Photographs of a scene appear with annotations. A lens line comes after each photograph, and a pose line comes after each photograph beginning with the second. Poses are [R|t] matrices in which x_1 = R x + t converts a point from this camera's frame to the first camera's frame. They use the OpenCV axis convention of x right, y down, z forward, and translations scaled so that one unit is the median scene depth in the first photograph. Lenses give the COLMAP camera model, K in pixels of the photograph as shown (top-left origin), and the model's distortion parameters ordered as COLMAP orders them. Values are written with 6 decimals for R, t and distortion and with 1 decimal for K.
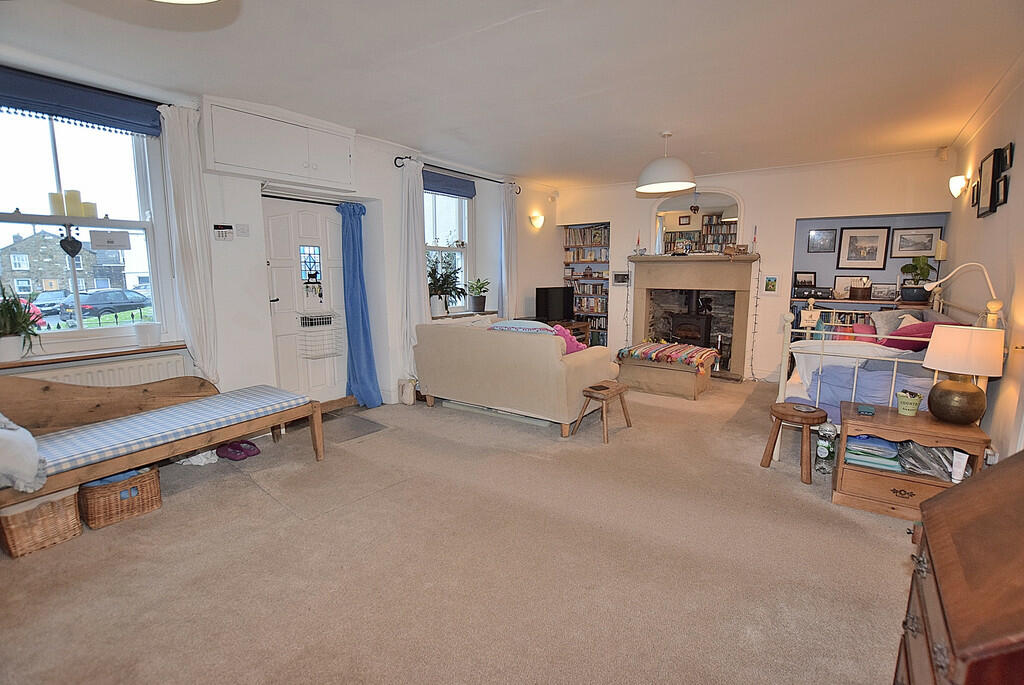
lens RADIAL K [[461.5, 0, 522.8], [0, 461.5, 342.2], [0, 0, 1]] dist [-0.026337, 0.001905]
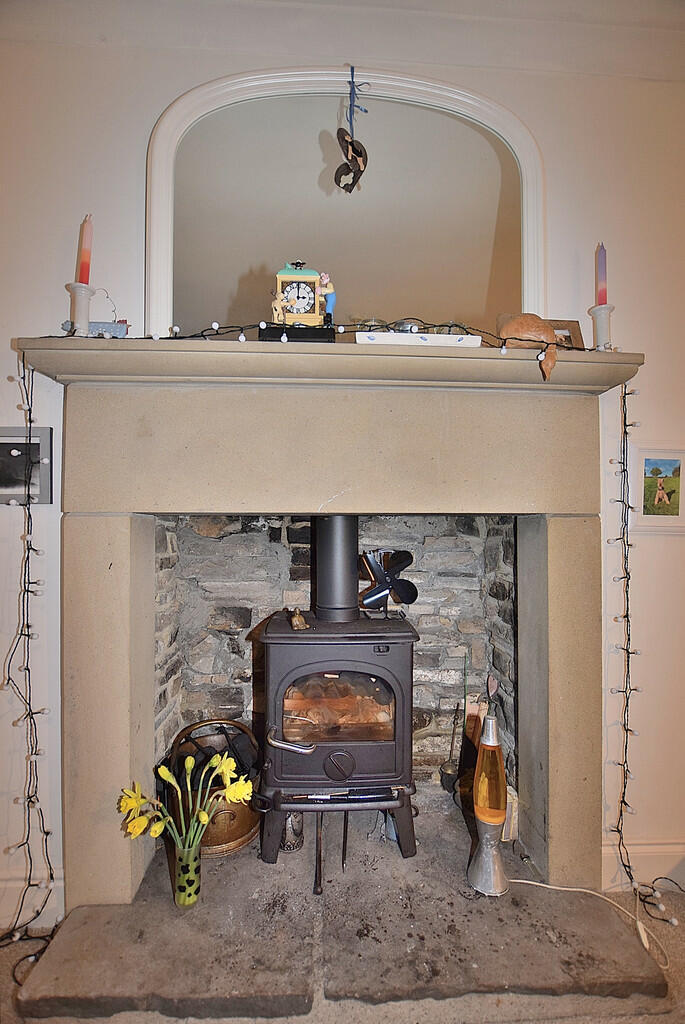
lens RADIAL K [[461.5, 0, 352.4], [0, 461.5, 516.0], [0, 0, 1]] dist [-0.026337, 0.001905]
pose [[0.801242, 0.011651, 0.598226, 0.240619], [0.090503, 0.985947, -0.140418, -0.084669], [-0.591456, 0.166650, 0.788928, 0.840229]]
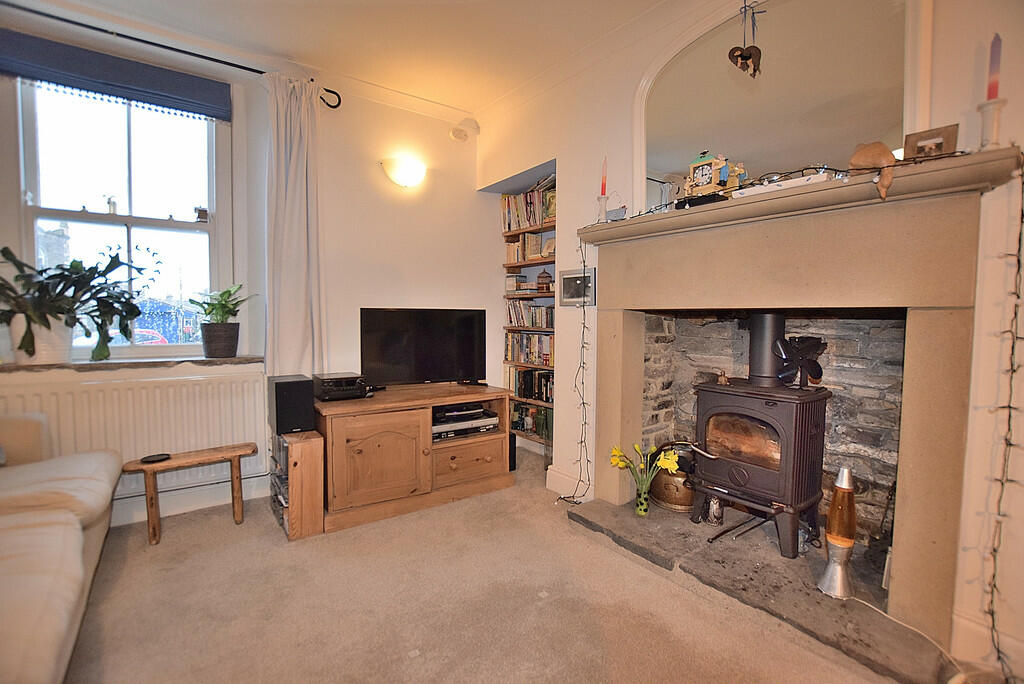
lens RADIAL K [[461.5, 0, 510.7], [0, 461.5, 339.5], [0, 0, 1]] dist [-0.026337, 0.001905]
pose [[0.949227, 0.019807, -0.313968, 0.316641], [-0.051281, 0.994409, -0.092306, -0.056608], [0.310385, 0.103720, 0.944936, 0.658478]]
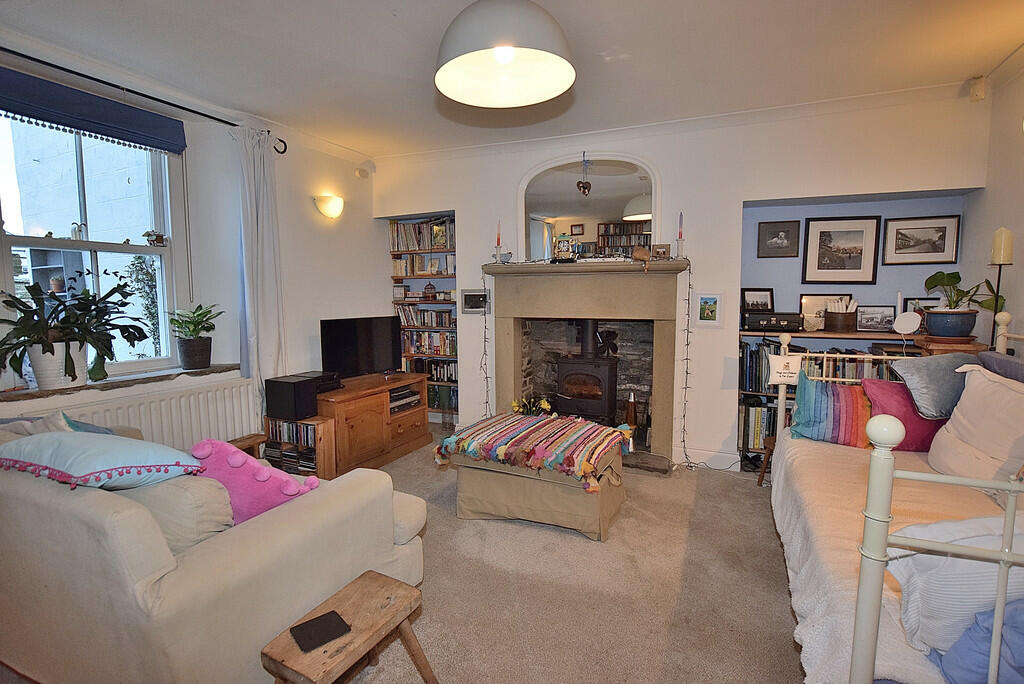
lens RADIAL K [[489.6, 0, 521.6], [0, 489.6, 341.4], [0, 0, 1]] dist [-0.029503, -0.000649]
pose [[0.978158, -0.025053, 0.206347, 0.151819], [0.036309, 0.998041, -0.050944, -0.054756], [-0.204666, 0.057324, 0.977152, 0.388198]]
